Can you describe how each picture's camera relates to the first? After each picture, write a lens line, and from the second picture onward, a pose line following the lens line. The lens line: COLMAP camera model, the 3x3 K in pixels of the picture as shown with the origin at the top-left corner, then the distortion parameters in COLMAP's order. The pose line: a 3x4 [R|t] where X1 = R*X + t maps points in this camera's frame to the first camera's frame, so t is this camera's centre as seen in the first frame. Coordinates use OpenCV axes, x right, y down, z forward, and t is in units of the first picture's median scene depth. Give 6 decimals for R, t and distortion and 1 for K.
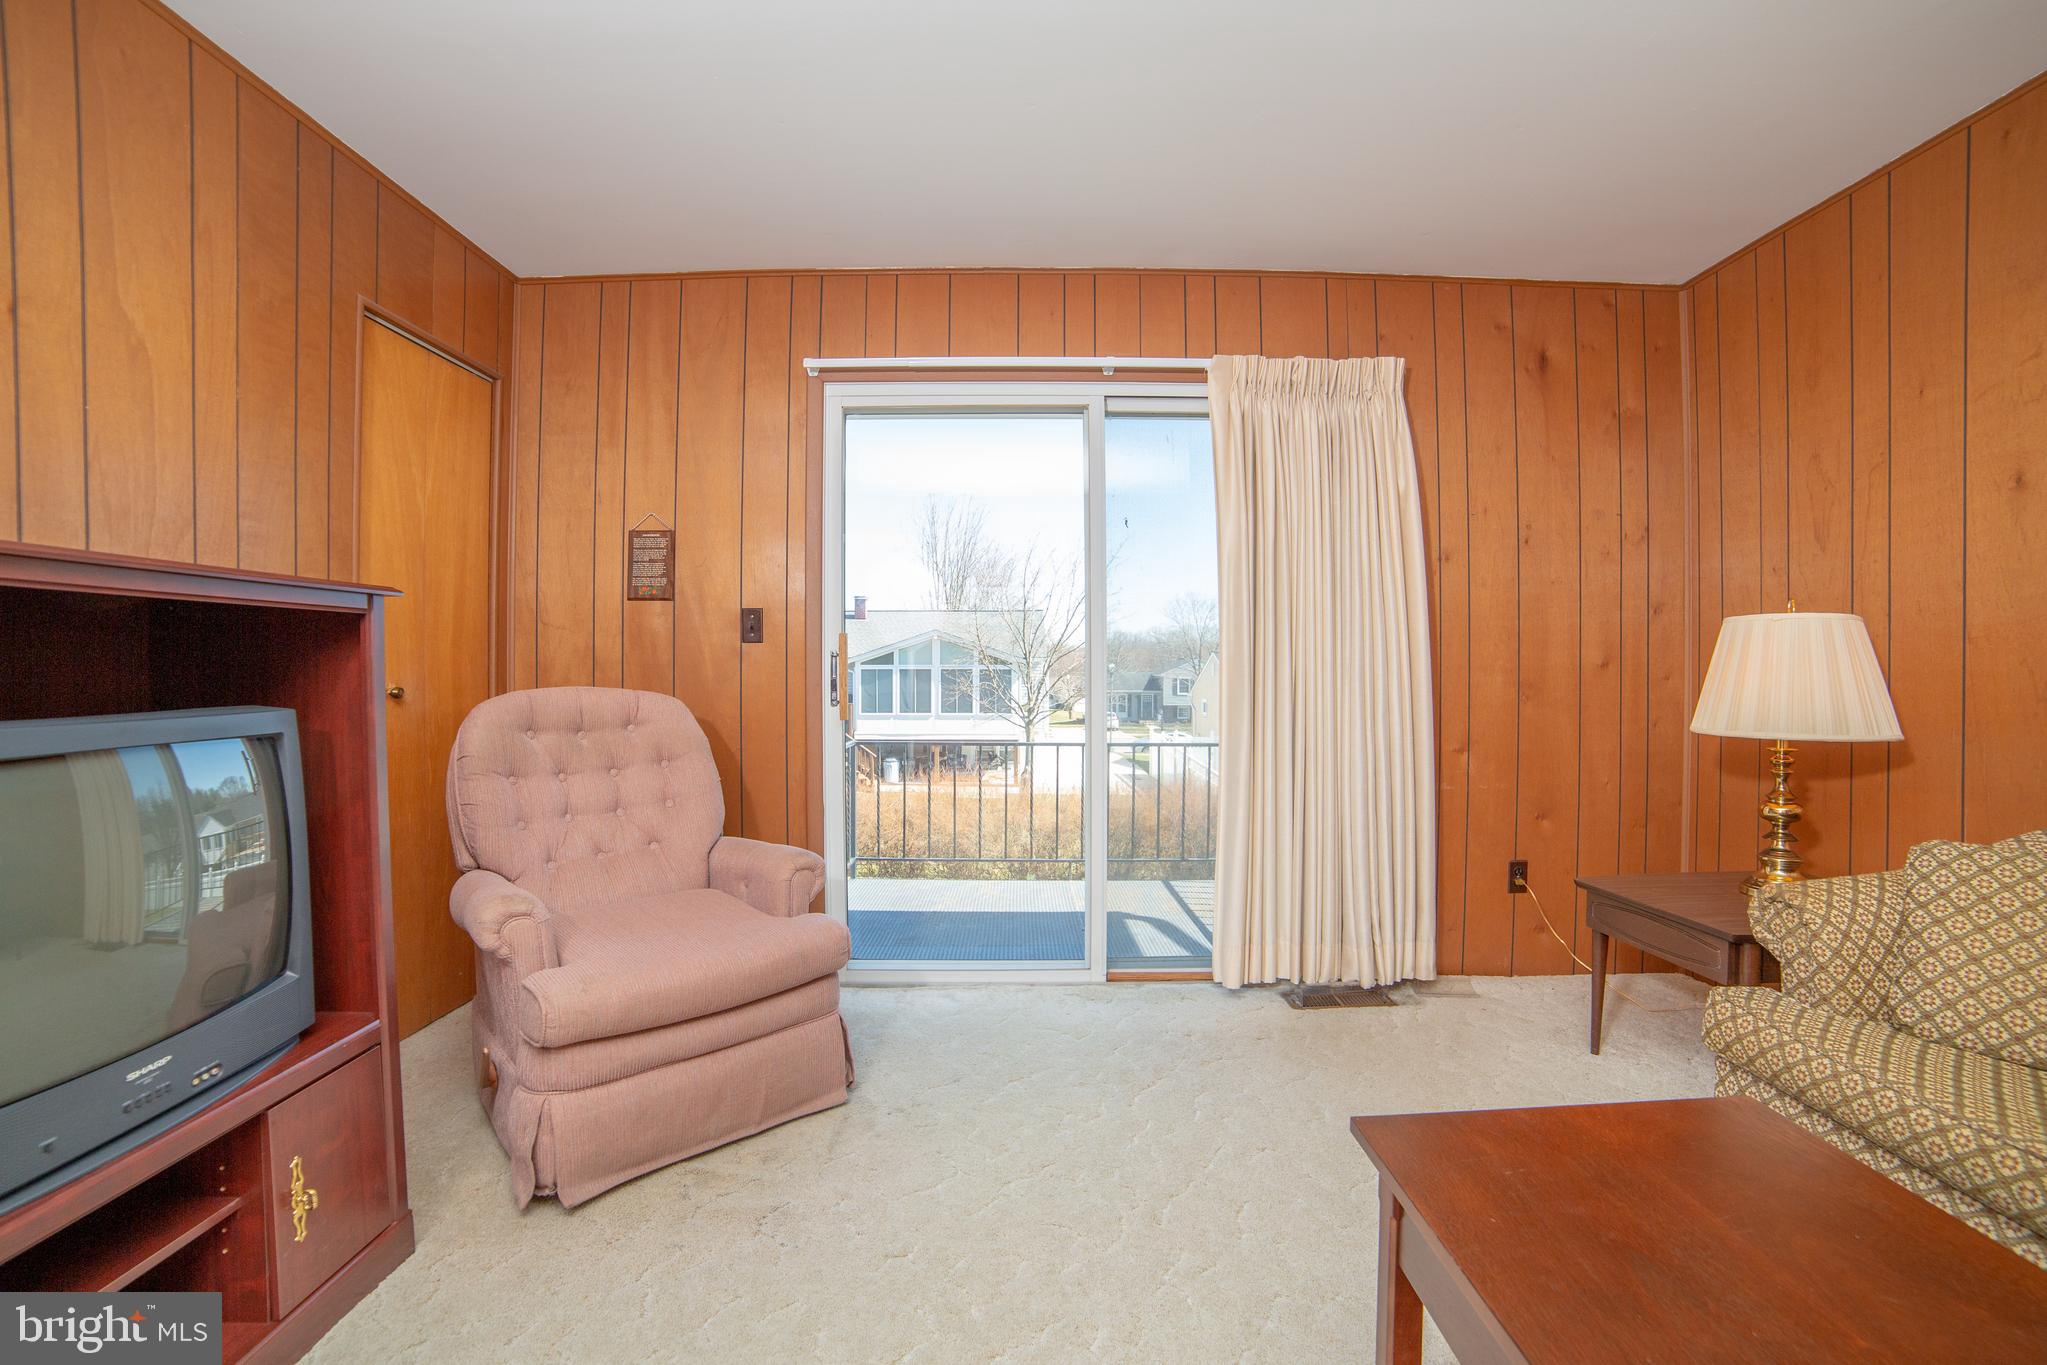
lens RADIAL K [[908.0, 0, 1022.5], [0, 908.0, 678.4], [0, 0, 1]] dist [-0.109751, 0.051772]
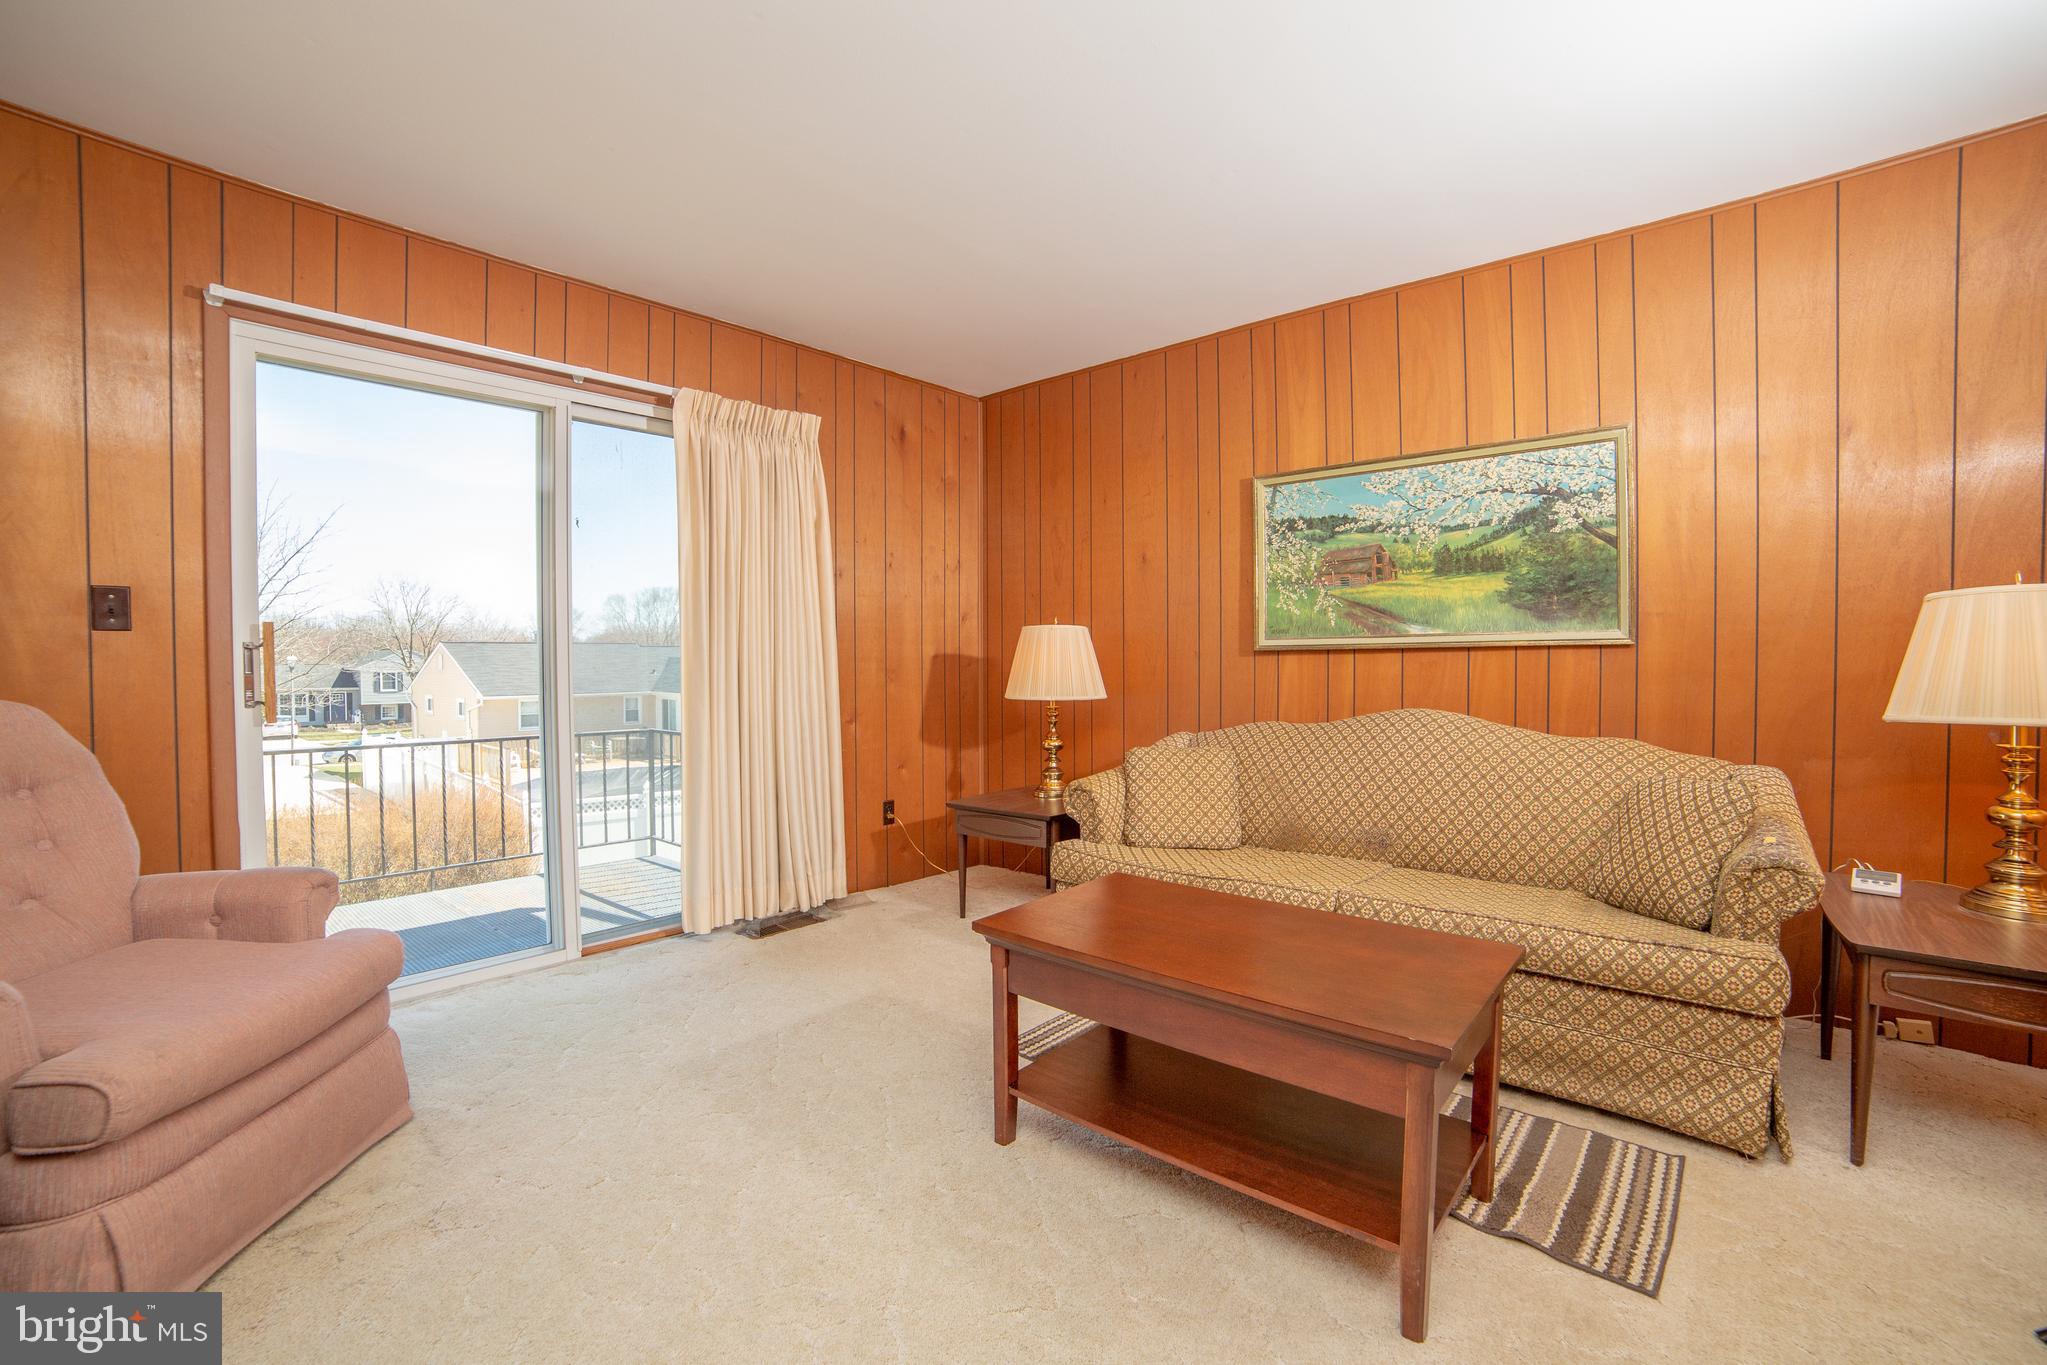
lens RADIAL K [[875.4, 0, 1044.9], [0, 875.4, 674.1], [0, 0, 1]] dist [-0.000841, 0.000059]
pose [[0.670711, -0.017611, 0.741510, -0.302314], [0.012966, 0.999844, 0.012018, -0.000760], [-0.741605, 0.001554, 0.670834, -0.096578]]
